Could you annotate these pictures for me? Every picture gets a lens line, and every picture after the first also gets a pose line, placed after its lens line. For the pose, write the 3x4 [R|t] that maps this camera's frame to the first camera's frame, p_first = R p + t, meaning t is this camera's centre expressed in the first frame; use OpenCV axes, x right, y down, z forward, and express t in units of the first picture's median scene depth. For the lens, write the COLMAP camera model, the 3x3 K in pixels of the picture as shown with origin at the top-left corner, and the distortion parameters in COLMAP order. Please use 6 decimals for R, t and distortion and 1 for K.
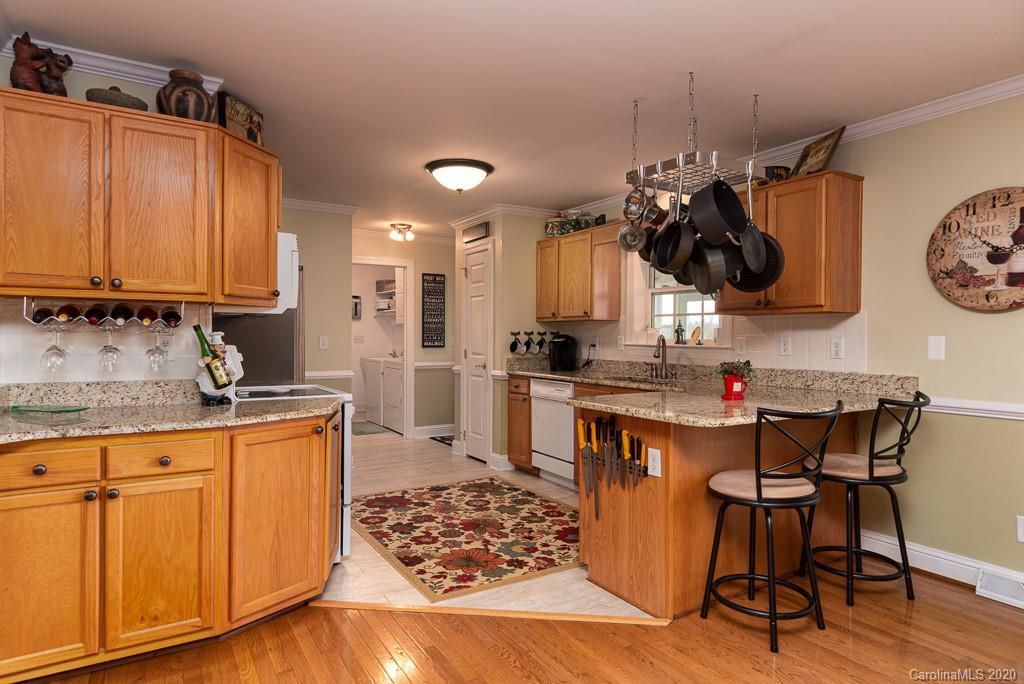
lens RADIAL K [[580.5, 0, 506.5], [0, 580.5, 340.8], [0, 0, 1]] dist [0.009242, 0.000724]
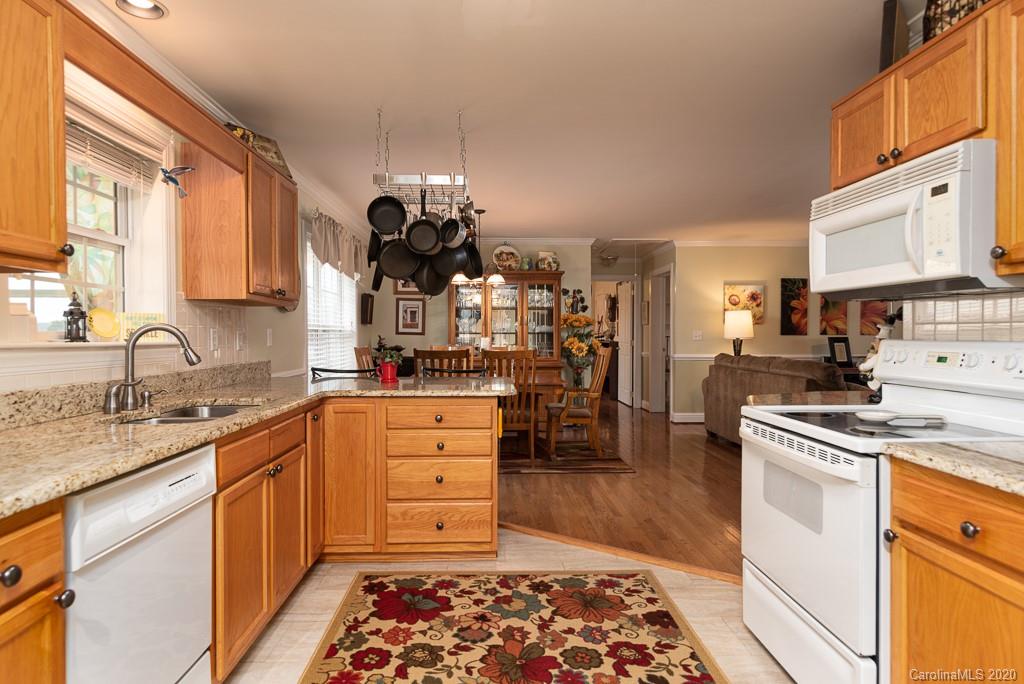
lens RADIAL K [[580.5, 0, 506.5], [0, 580.5, 340.8], [0, 0, 1]] dist [0.009242, 0.000724]
pose [[-0.870773, -0.014466, 0.491472, -0.348738], [-0.005703, 0.999797, 0.019323, -0.007203], [-0.491651, 0.014023, -0.870679, 1.705688]]
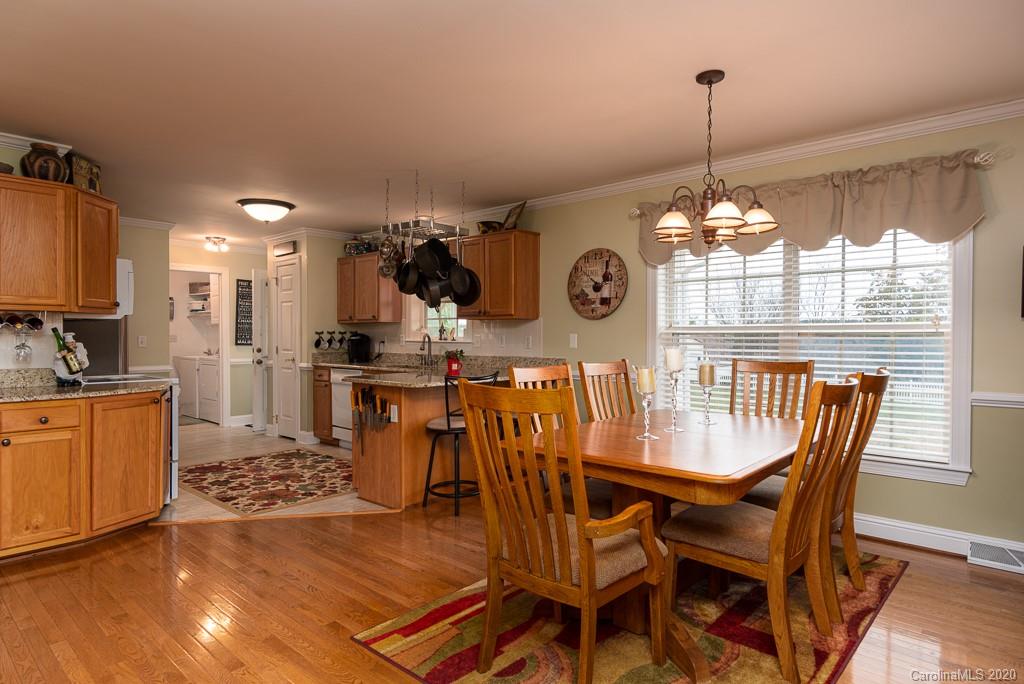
lens RADIAL K [[580.5, 0, 506.5], [0, 580.5, 340.8], [0, 0, 1]] dist [0.009242, 0.000724]
pose [[0.959467, -0.007242, 0.281729, 0.079602], [0.006558, 0.999973, 0.003369, 0.004566], [-0.281746, -0.001385, 0.959488, -0.481641]]
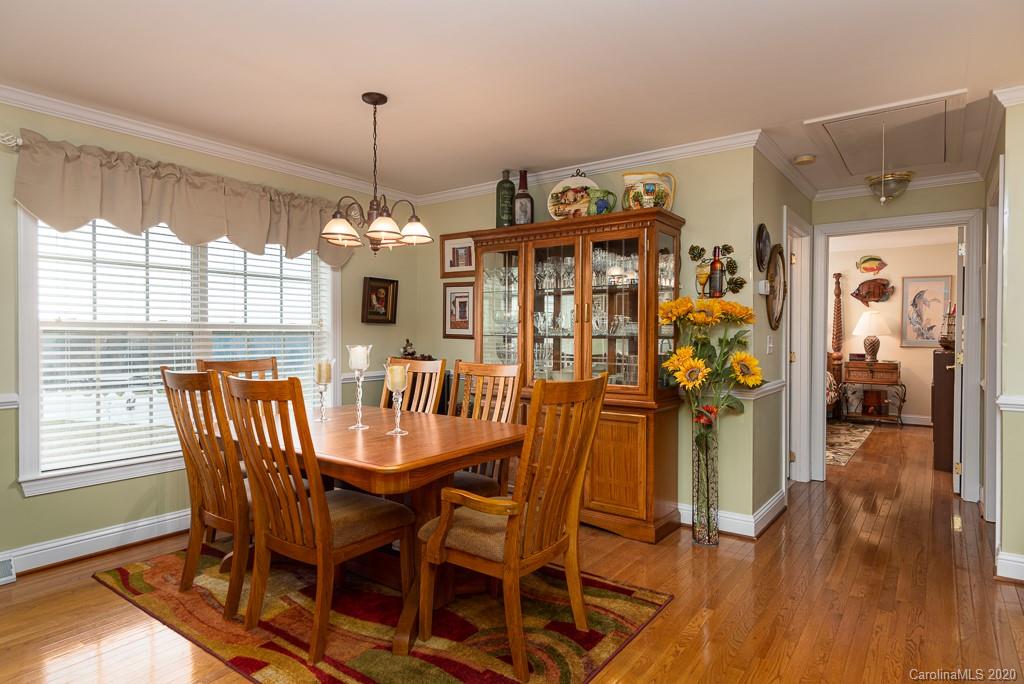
lens RADIAL K [[580.5, 0, 506.5], [0, 580.5, 340.8], [0, 0, 1]] dist [0.009242, 0.000724]
pose [[-0.369185, -0.022871, 0.929075, -0.327525], [-0.002733, 0.999720, 0.023524, -0.013755], [-0.929352, 0.006145, -0.369144, 0.388882]]
